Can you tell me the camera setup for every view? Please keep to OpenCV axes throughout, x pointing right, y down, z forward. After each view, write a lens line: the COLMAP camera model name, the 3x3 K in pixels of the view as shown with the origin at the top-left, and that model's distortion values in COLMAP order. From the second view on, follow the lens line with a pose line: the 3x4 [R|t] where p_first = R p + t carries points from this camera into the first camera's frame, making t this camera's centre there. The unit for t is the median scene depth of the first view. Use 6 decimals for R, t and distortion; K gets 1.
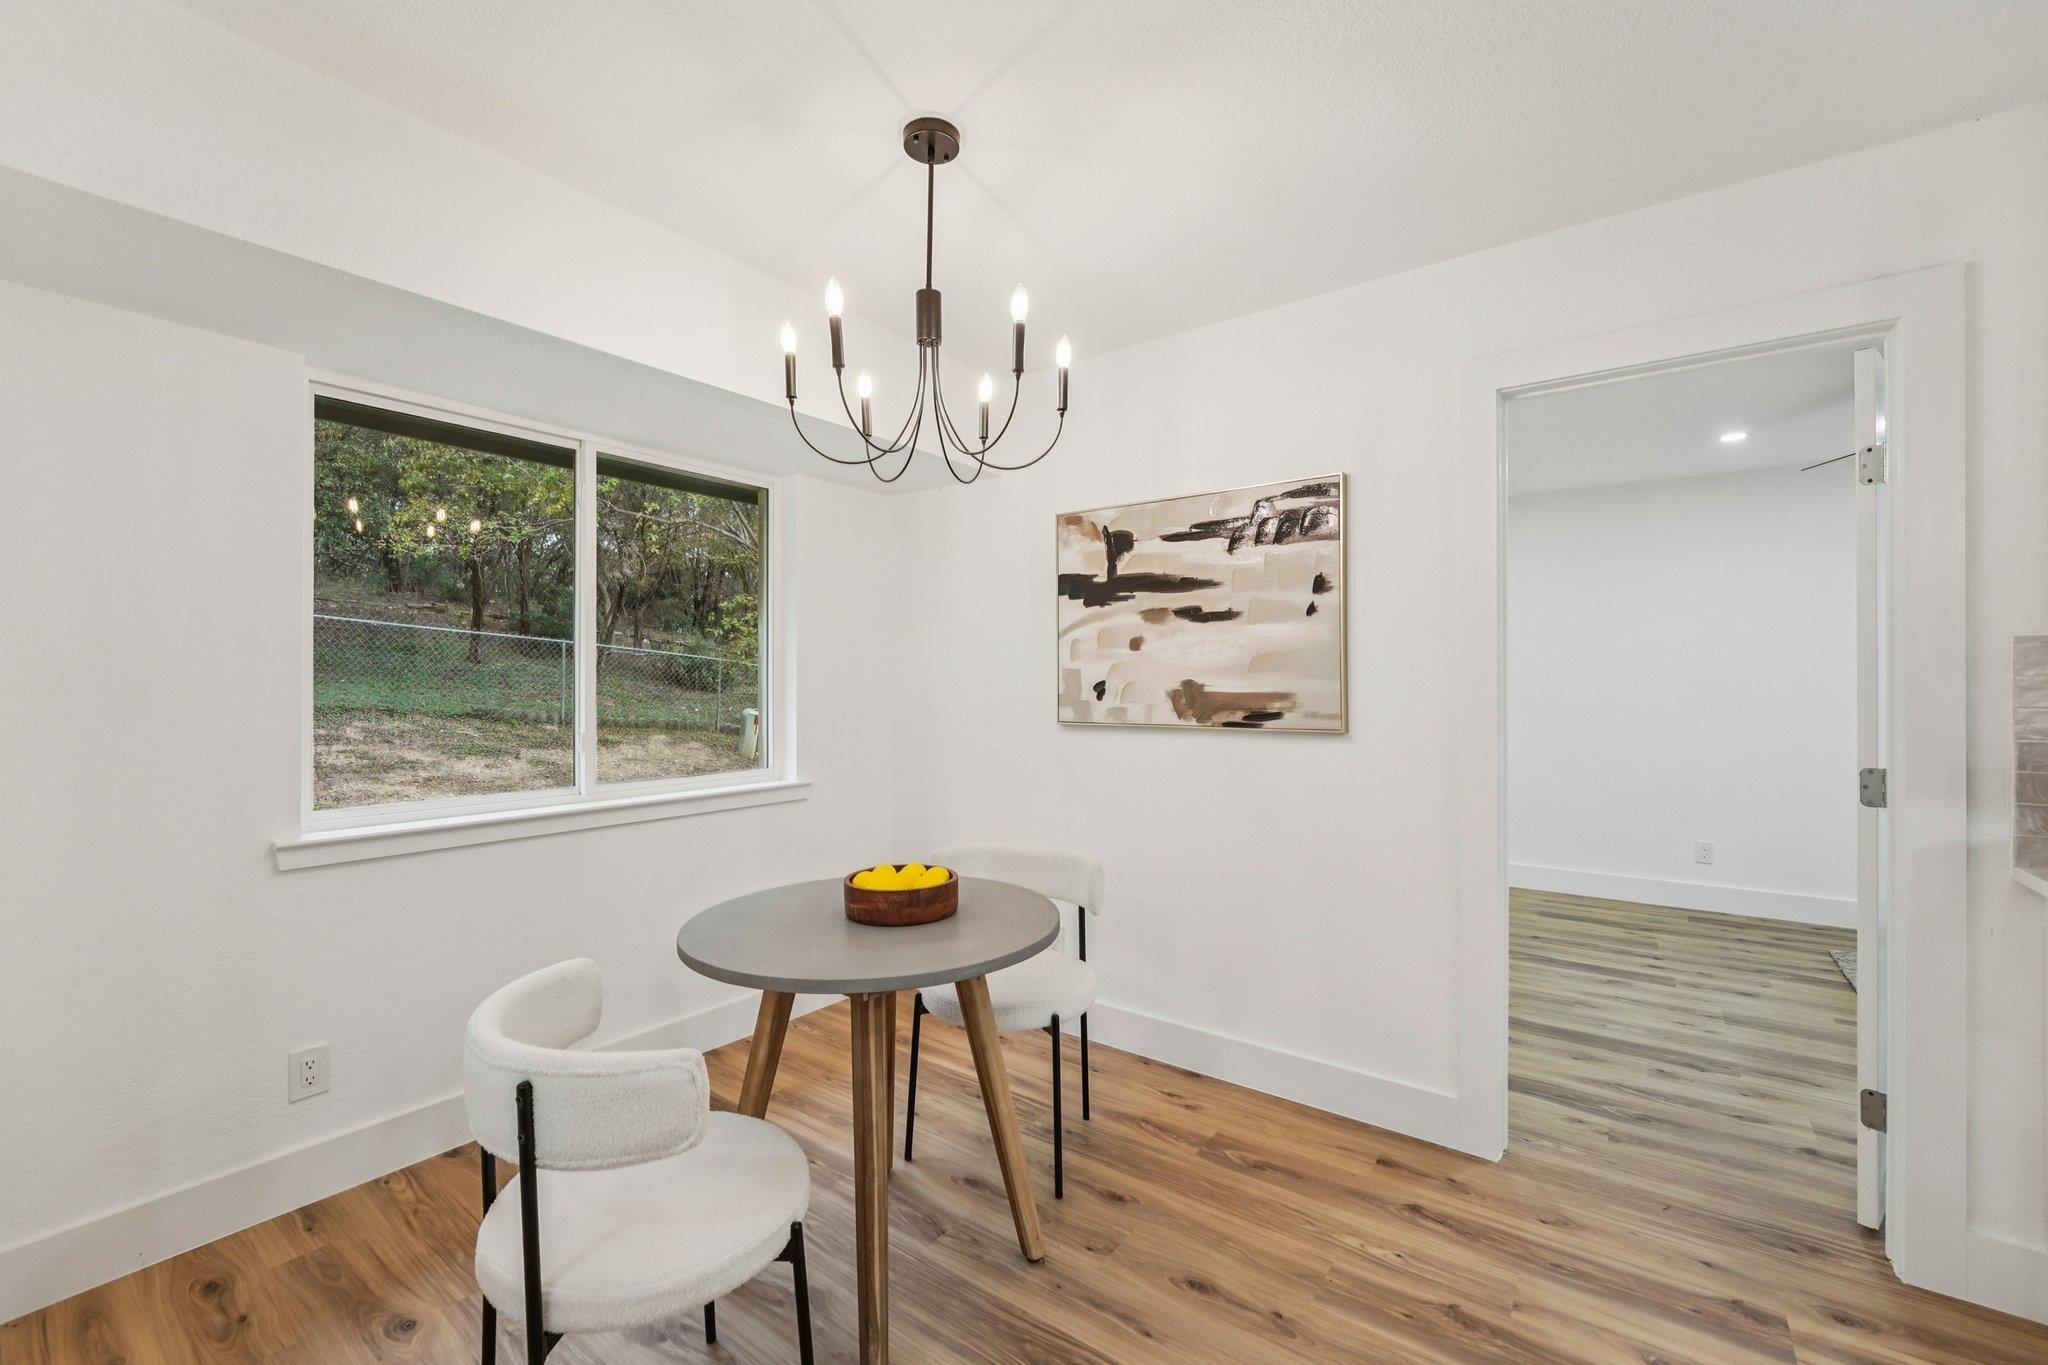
lens RADIAL K [[845.1, 0, 1024.0], [0, 845.1, 682.5], [0, 0, 1]] dist [-0.020057, 0.005730]
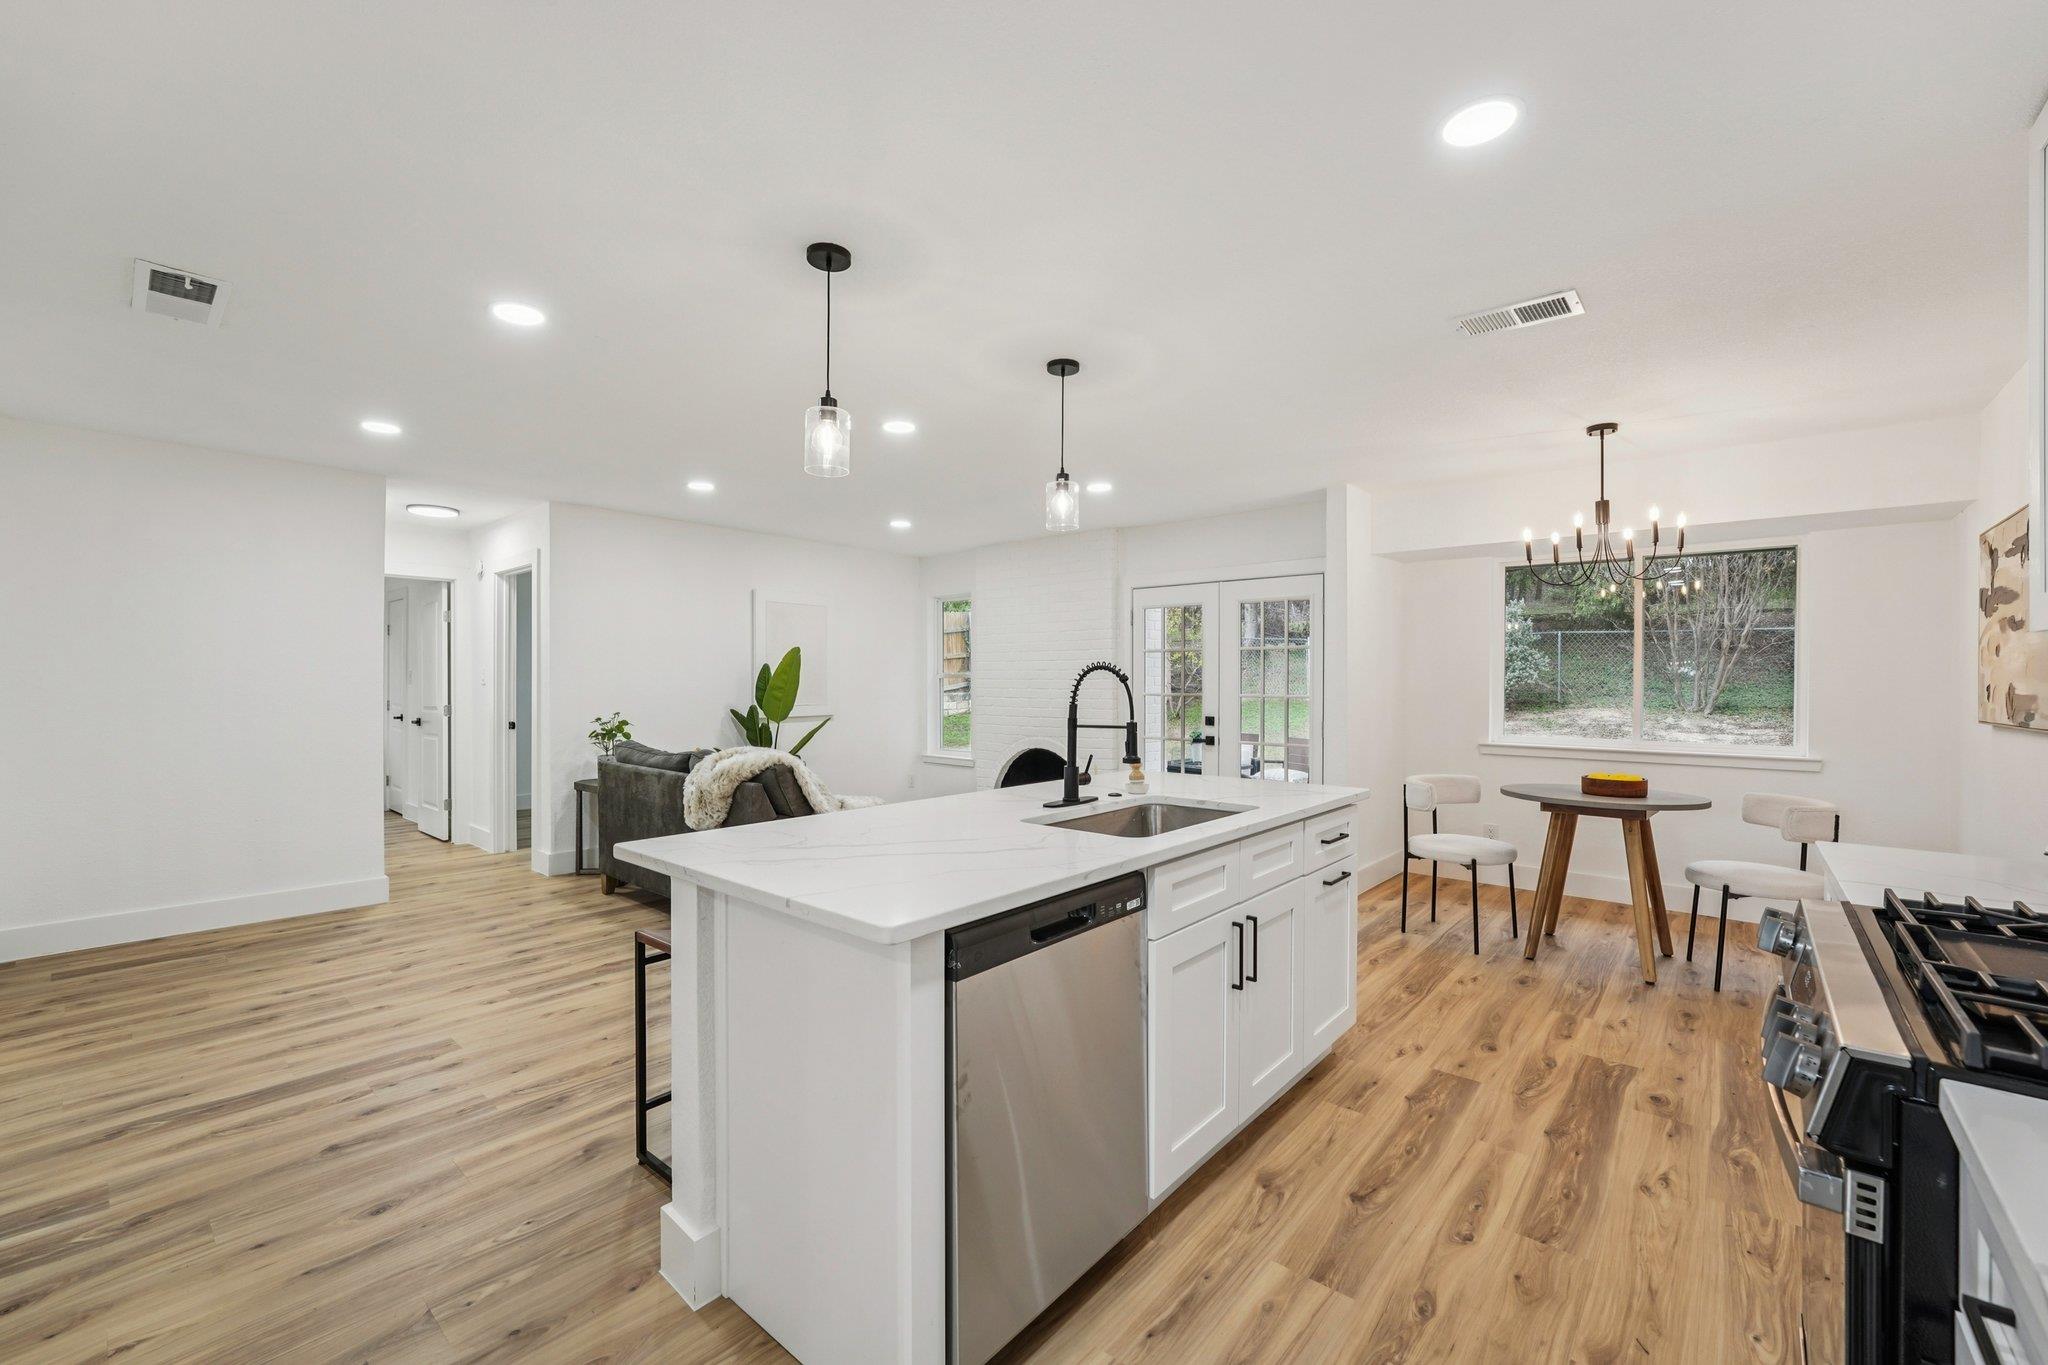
lens RADIAL K [[836.1, 0, 1014.9], [0, 836.1, 685.7], [0, 0, 1]] dist [-0.024643, 0.006422]
pose [[-0.076419, 0.005067, -0.997063, 1.349635], [-0.007255, 0.999958, 0.005638, 0.003790], [0.997049, 0.007665, -0.076379, -0.208808]]
